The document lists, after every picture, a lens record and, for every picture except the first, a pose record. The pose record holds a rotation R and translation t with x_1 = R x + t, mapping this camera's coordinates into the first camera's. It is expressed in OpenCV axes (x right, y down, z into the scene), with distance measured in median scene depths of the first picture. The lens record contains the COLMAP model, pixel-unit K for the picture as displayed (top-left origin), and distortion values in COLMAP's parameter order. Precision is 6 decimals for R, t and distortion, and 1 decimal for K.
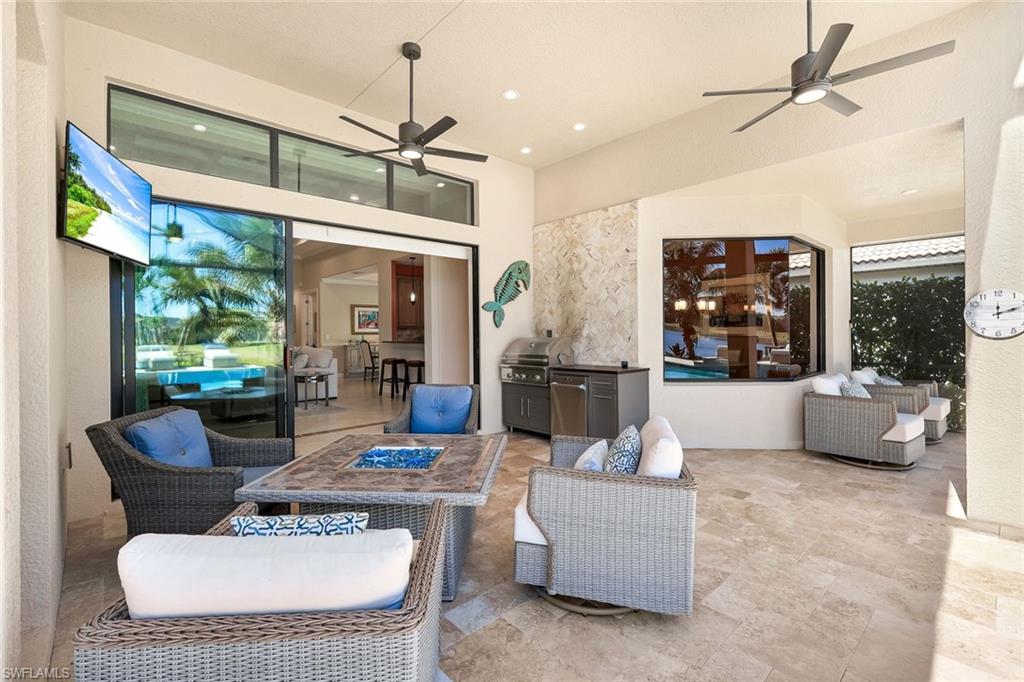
lens RADIAL K [[451.7, 0, 516.1], [0, 451.7, 331.9], [0, 0, 1]] dist [0.002022, 0.000517]
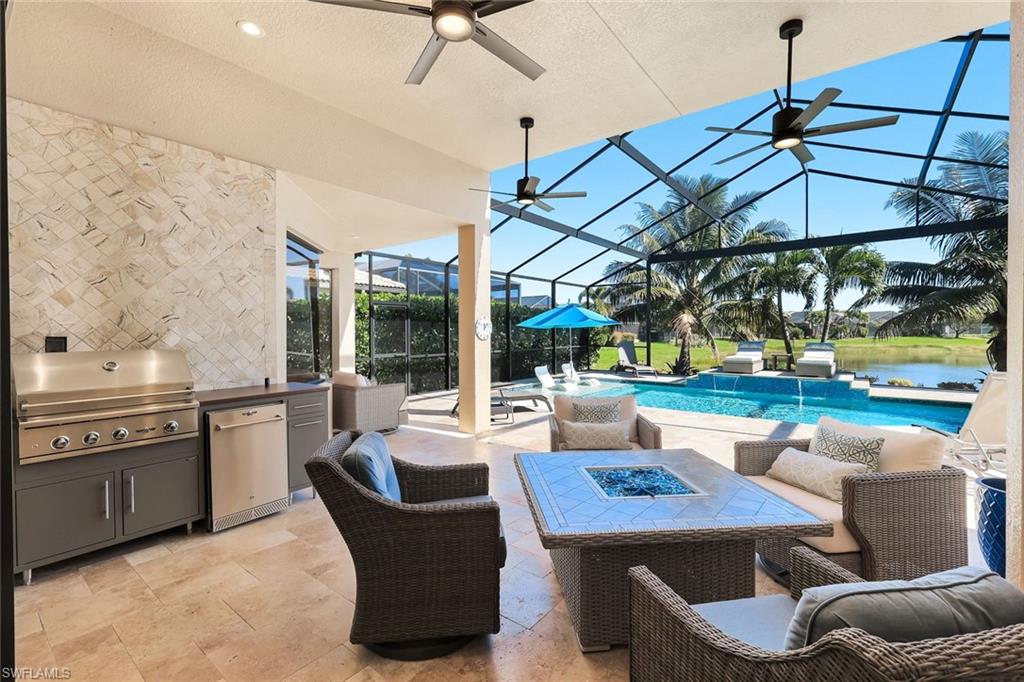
lens RADIAL K [[445.8, 0, 512.0], [0, 445.8, 336.5], [0, 0, 1]] dist [0.001611, 0.000087]
pose [[-0.157365, 0.001490, 0.987539, -0.494215], [0.008542, 0.999964, -0.000148, 0.000373], [-0.987504, 0.008412, -0.157372, 0.638679]]
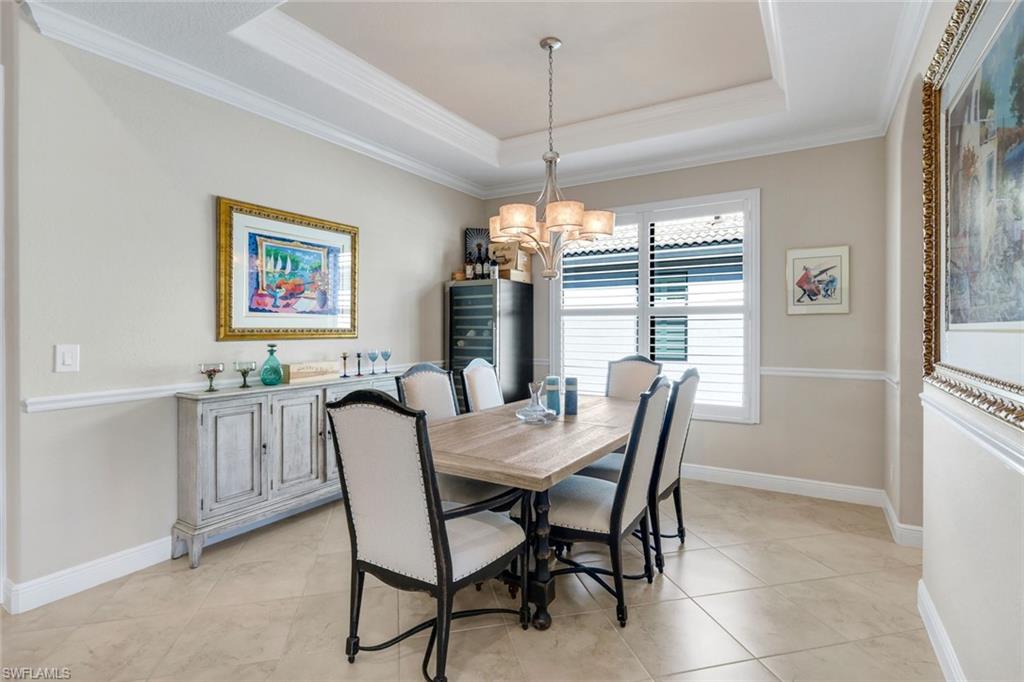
lens RADIAL K [[470.6, 0, 513.0], [0, 470.6, 336.1], [0, 0, 1]] dist [0.003959, 0.000360]
pose [[0.963798, 0.007609, 0.266525, -0.639970], [-0.009902, 0.999925, 0.007259, 0.002046], [-0.266450, -0.009636, 0.963801, 1.662503]]
